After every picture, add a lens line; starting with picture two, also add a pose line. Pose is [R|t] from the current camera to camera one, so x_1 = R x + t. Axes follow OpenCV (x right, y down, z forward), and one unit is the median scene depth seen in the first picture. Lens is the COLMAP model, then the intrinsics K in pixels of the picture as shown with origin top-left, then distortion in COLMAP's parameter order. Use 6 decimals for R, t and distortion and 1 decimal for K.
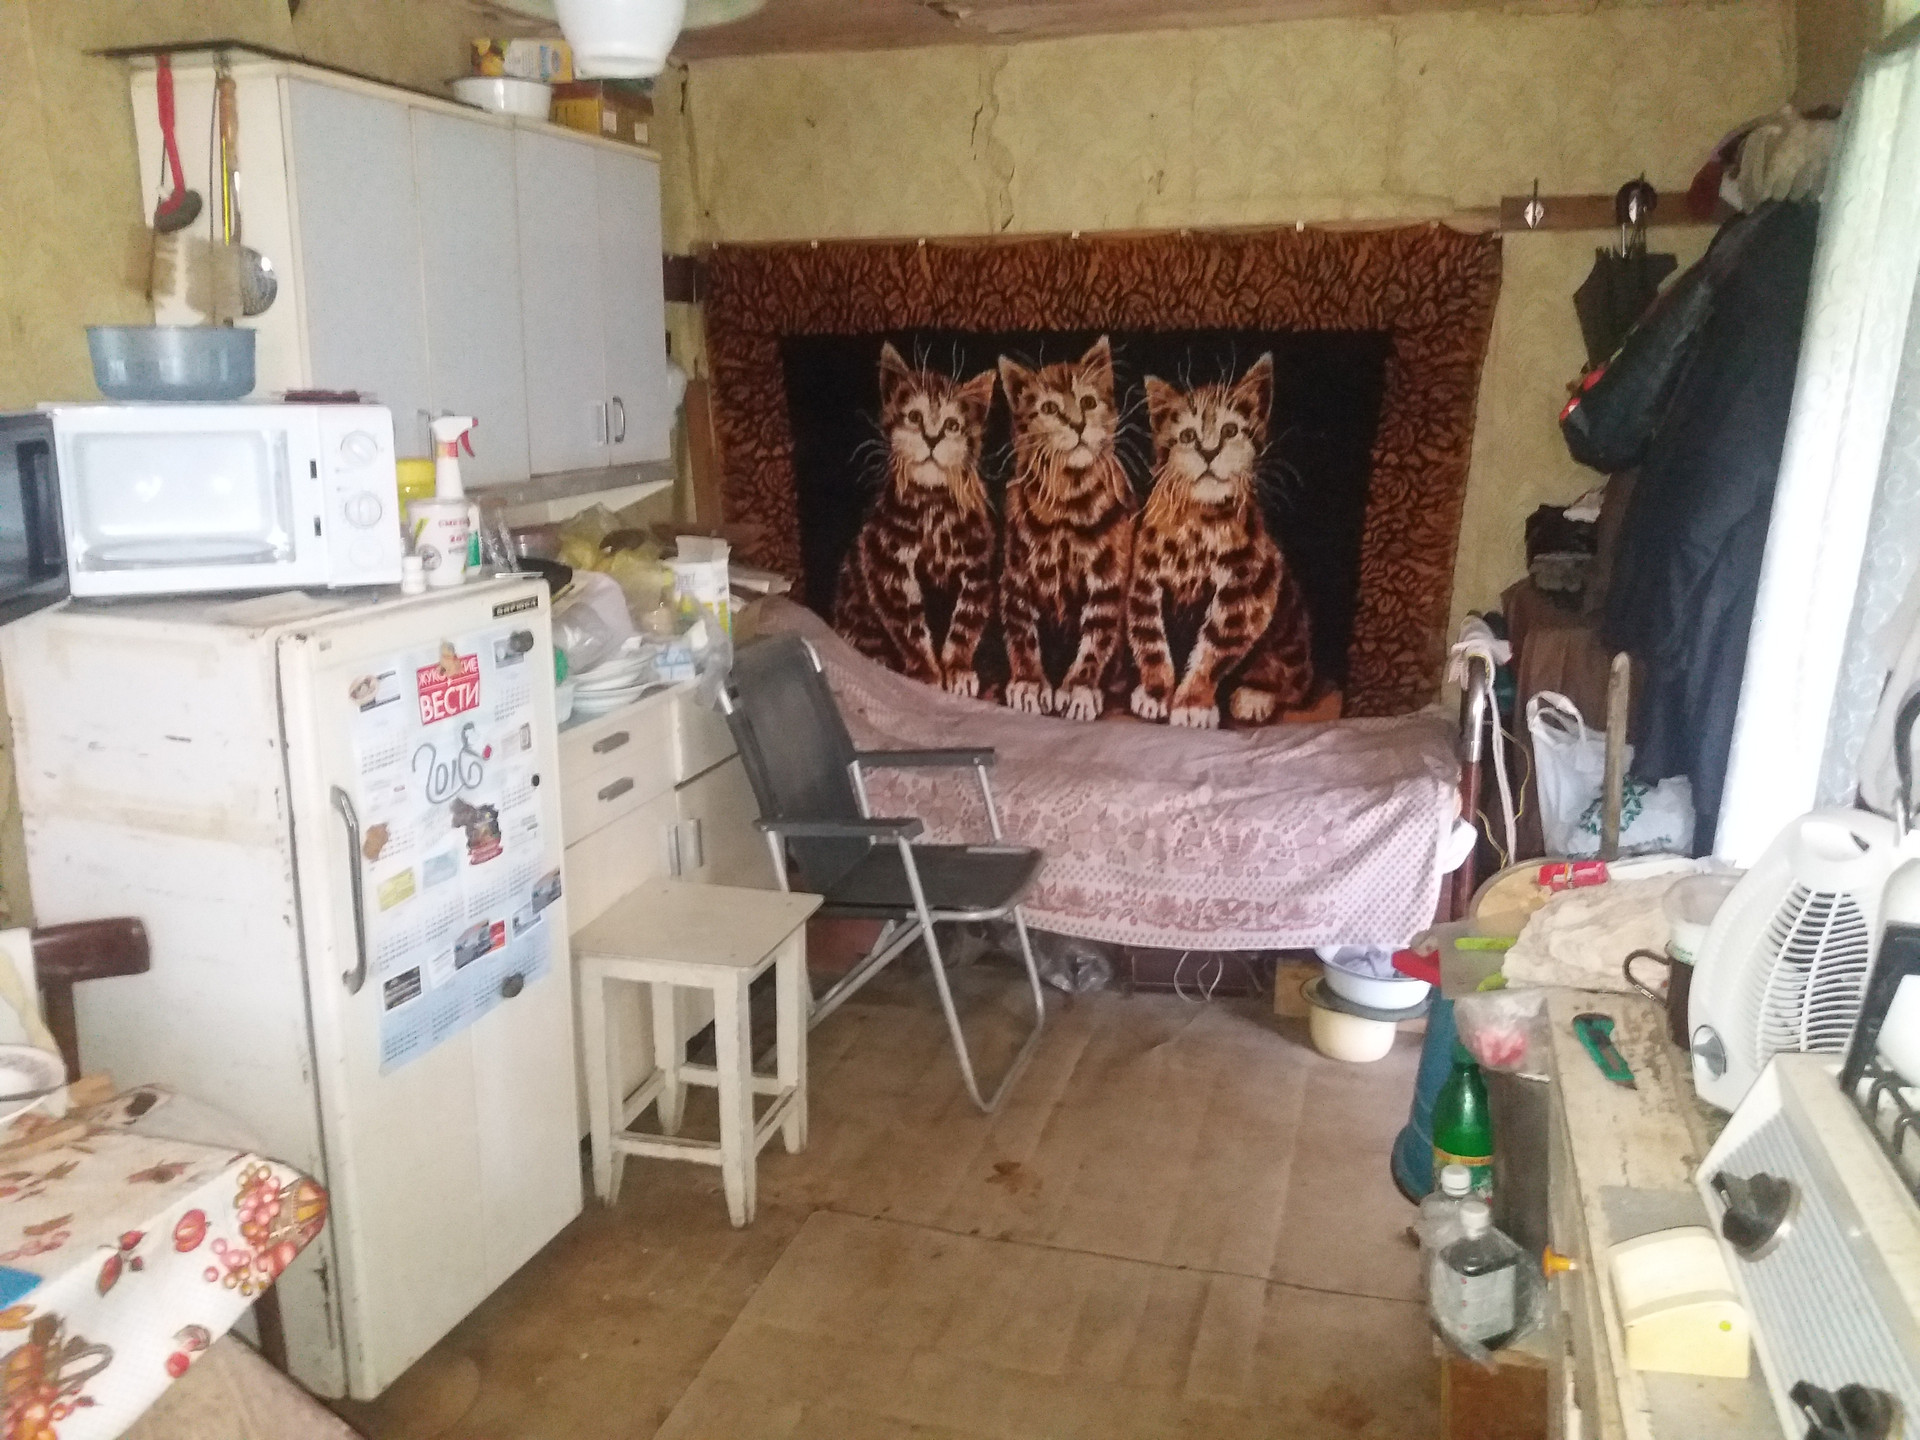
lens RADIAL K [[1598.0, 0, 960.0], [0, 1598.0, 720.0], [0, 0, 1]] dist [-0.001684, -0.001484]
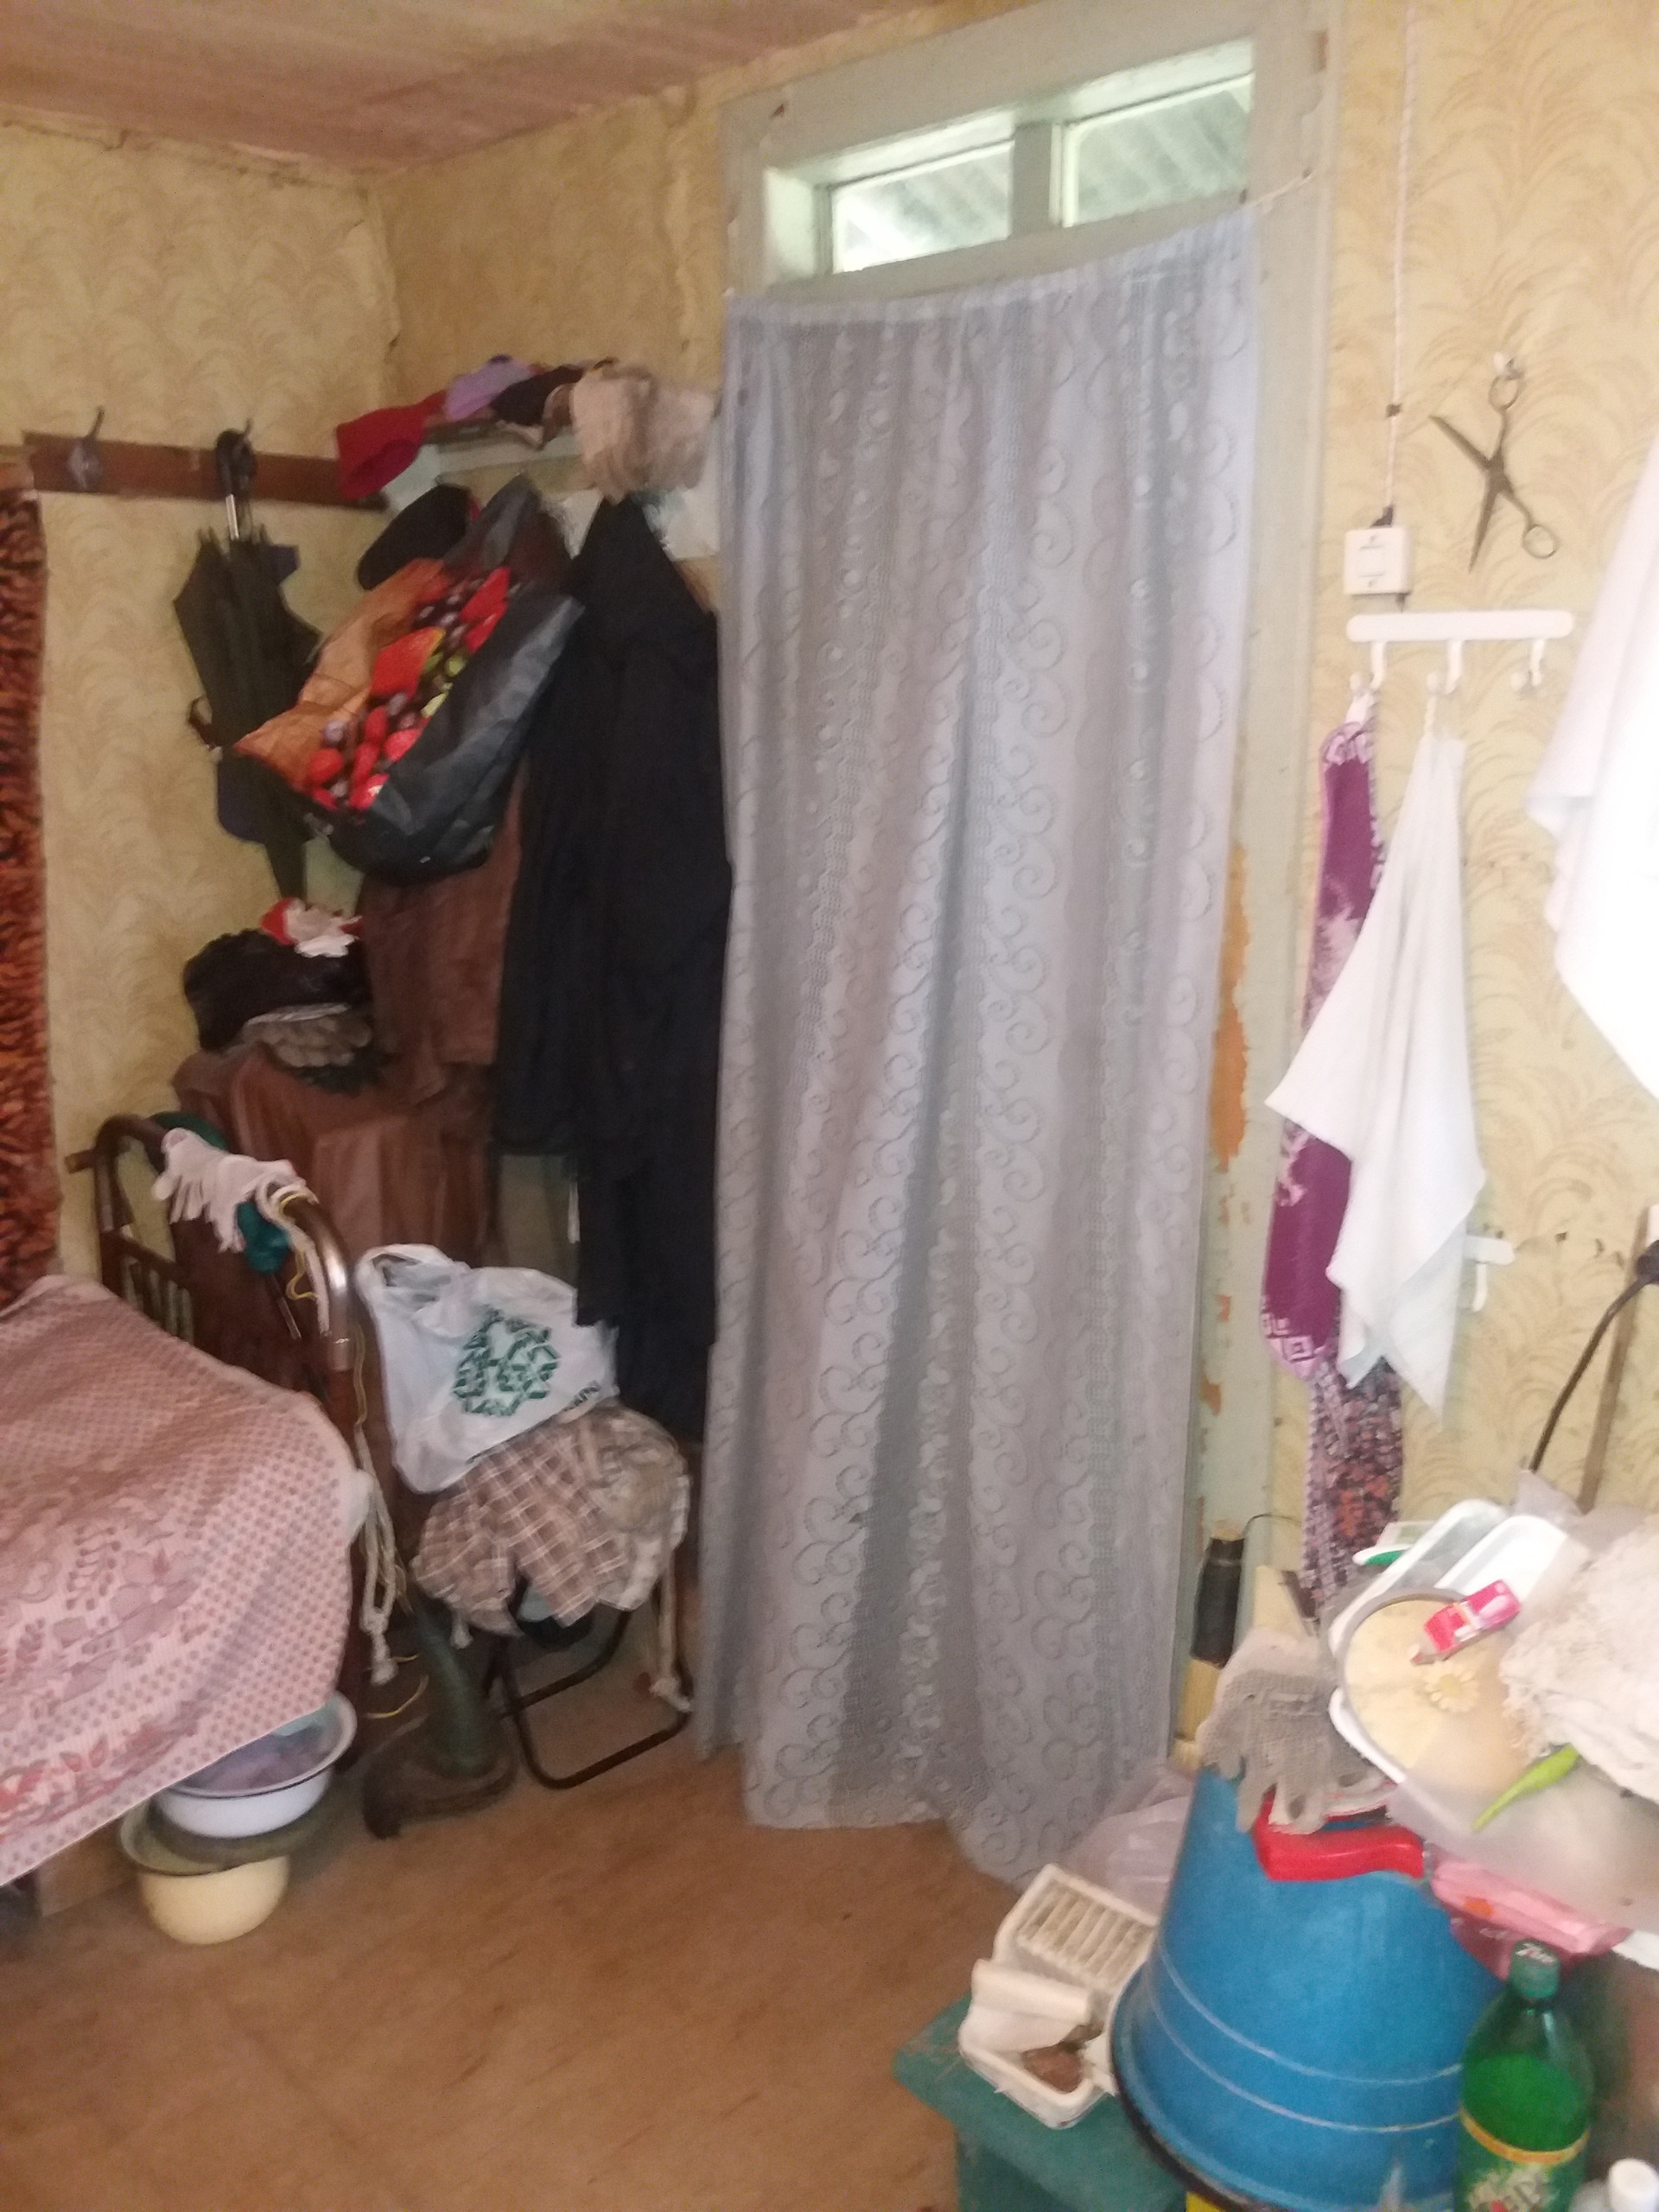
lens RADIAL K [[1841.1, 0, 829.5], [0, 1841.1, 1106.0], [0, 0, 1]] dist [-0.001684, -0.001484]
pose [[0.494755, -0.188369, 0.848372, -0.144632], [0.180786, 0.977177, 0.111538, -0.103743], [-0.850020, 0.098190, 0.517518, 0.414477]]
